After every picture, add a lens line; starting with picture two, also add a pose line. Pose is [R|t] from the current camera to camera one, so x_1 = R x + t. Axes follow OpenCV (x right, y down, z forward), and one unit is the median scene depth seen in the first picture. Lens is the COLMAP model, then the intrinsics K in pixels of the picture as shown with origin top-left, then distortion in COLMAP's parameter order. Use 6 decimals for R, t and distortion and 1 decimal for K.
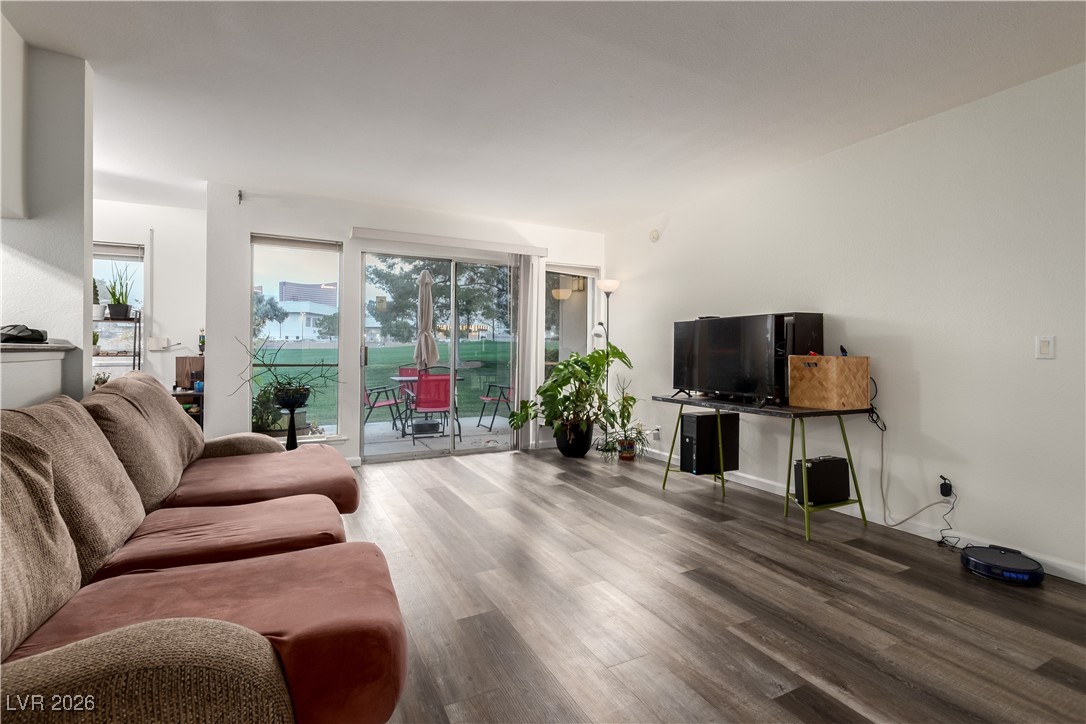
lens RADIAL K [[505.1, 0, 537.9], [0, 505.1, 348.0], [0, 0, 1]] dist [0.014859, -0.000019]
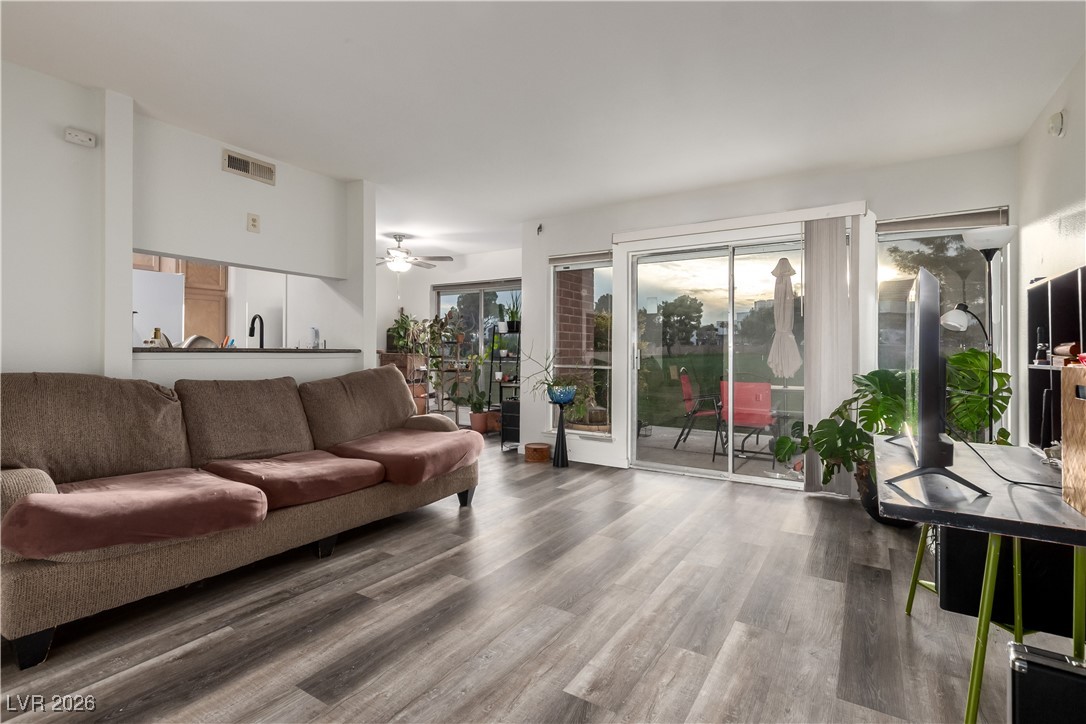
lens RADIAL K [[511.2, 0, 539.0], [0, 511.2, 348.4], [0, 0, 1]] dist [-0.000512, -0.000557]
pose [[0.505035, -0.008602, -0.863056, 0.638180], [0.001980, 0.999959, -0.008808, 0.004818], [0.863097, 0.002739, 0.505031, 0.485547]]
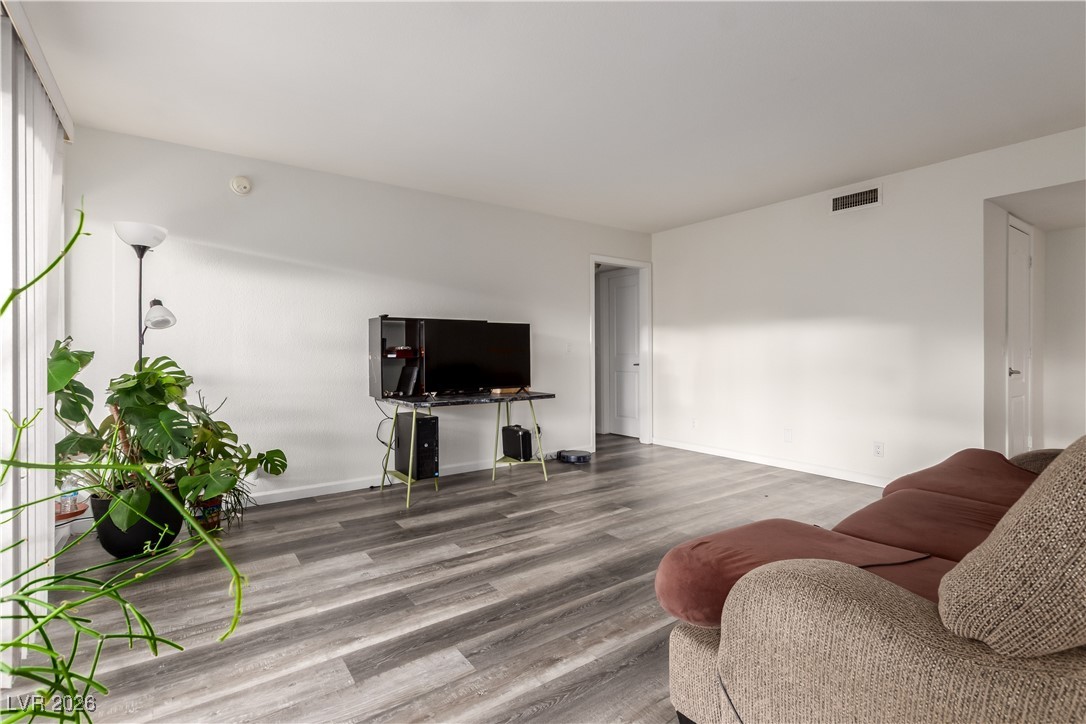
lens RADIAL K [[502.1, 0, 538.0], [0, 502.1, 355.1], [0, 0, 1]] dist [0.000198, -0.000445]
pose [[-0.145202, -0.009286, 0.989358, -0.801953], [-0.002319, 0.999956, 0.009045, 0.003582], [-0.989399, -0.000981, -0.145217, 1.111586]]
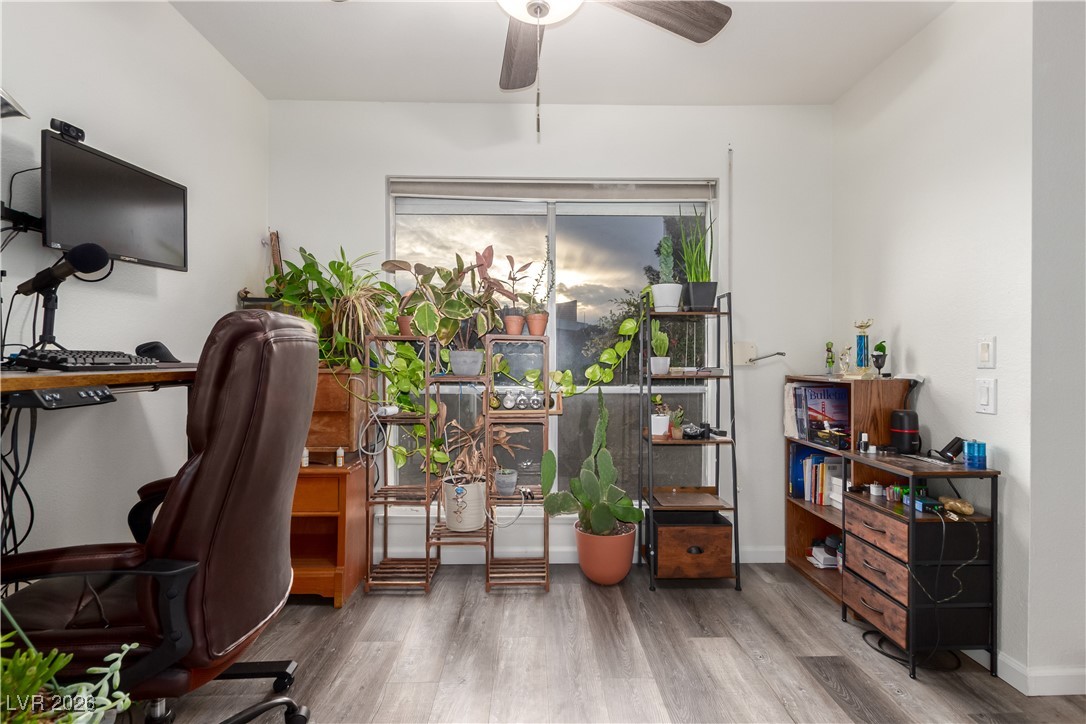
lens RADIAL K [[503.7, 0, 543.0], [0, 503.7, 362.0], [0, 0, 1]] dist [0.001389, 0.000056]
pose [[0.905985, -0.005498, -0.423274, -1.063267], [0.007999, 0.999959, 0.004132, -0.004877], [0.423234, -0.007129, 0.905992, 0.609978]]
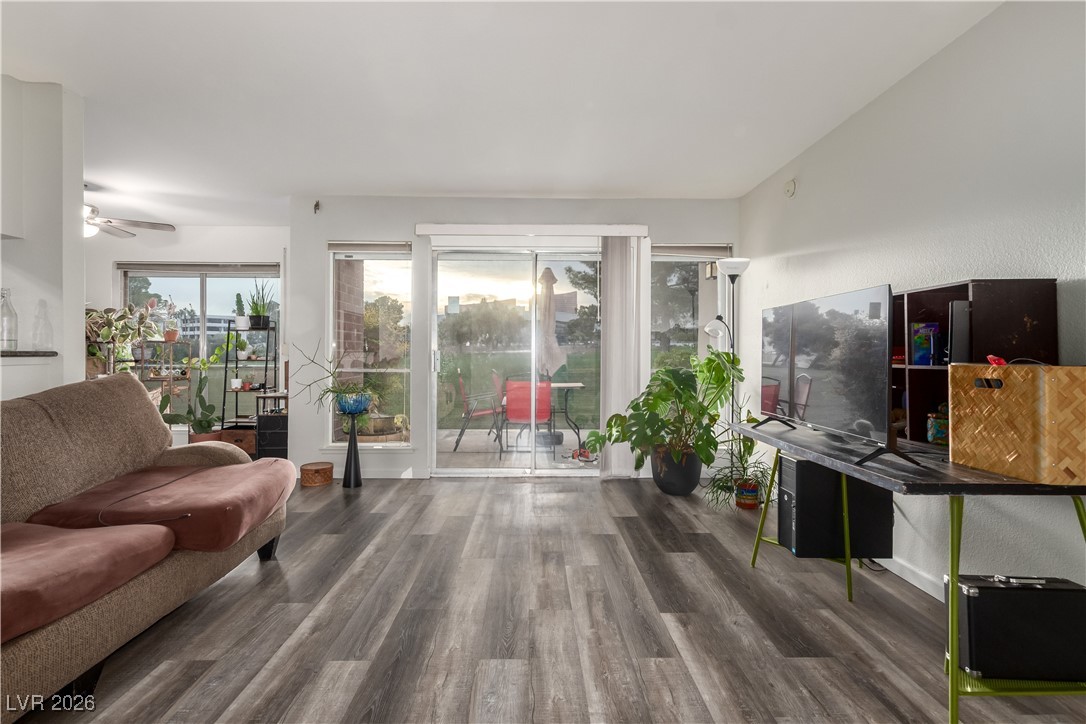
lens RADIAL K [[502.1, 0, 538.0], [0, 502.1, 355.1], [0, 0, 1]] dist [0.000198, -0.000445]
pose [[0.897516, -0.002378, -0.440975, 0.352932], [0.005424, 0.999969, 0.005647, 0.000878], [0.440948, -0.007460, 0.897502, 0.368976]]
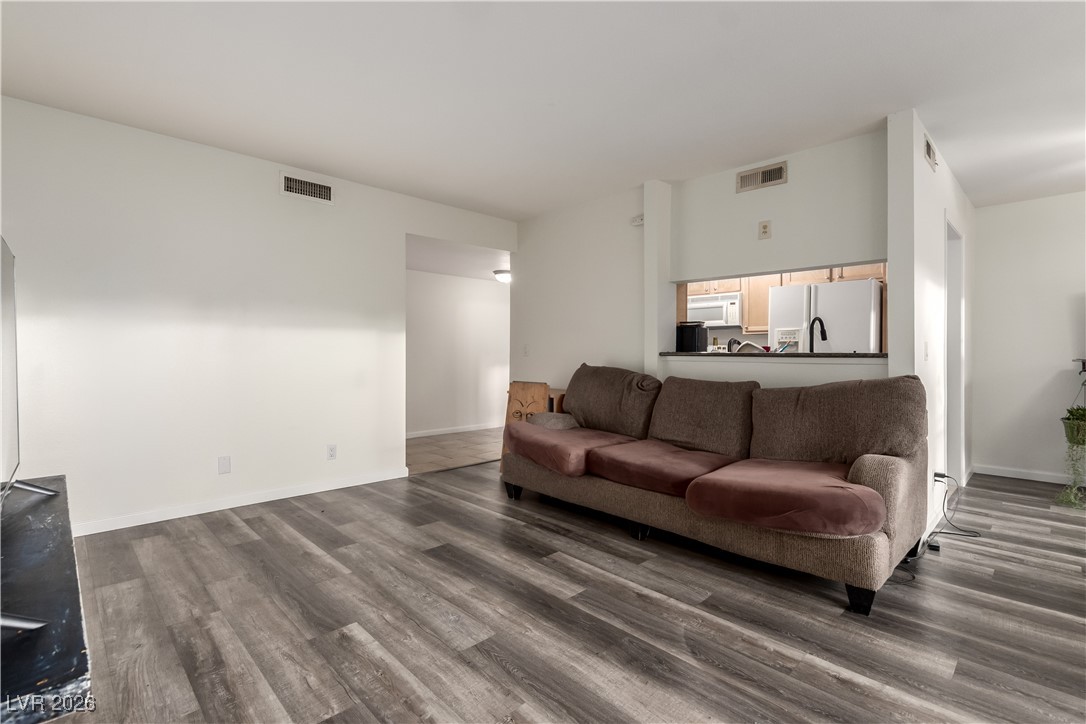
lens RADIAL K [[502.1, 0, 538.0], [0, 502.1, 355.1], [0, 0, 1]] dist [0.000198, -0.000445]
pose [[-0.956220, -0.010815, -0.292449, 0.182846], [-0.010214, 0.999941, -0.003580, 0.008632], [0.292471, -0.000436, -0.956274, 1.418535]]
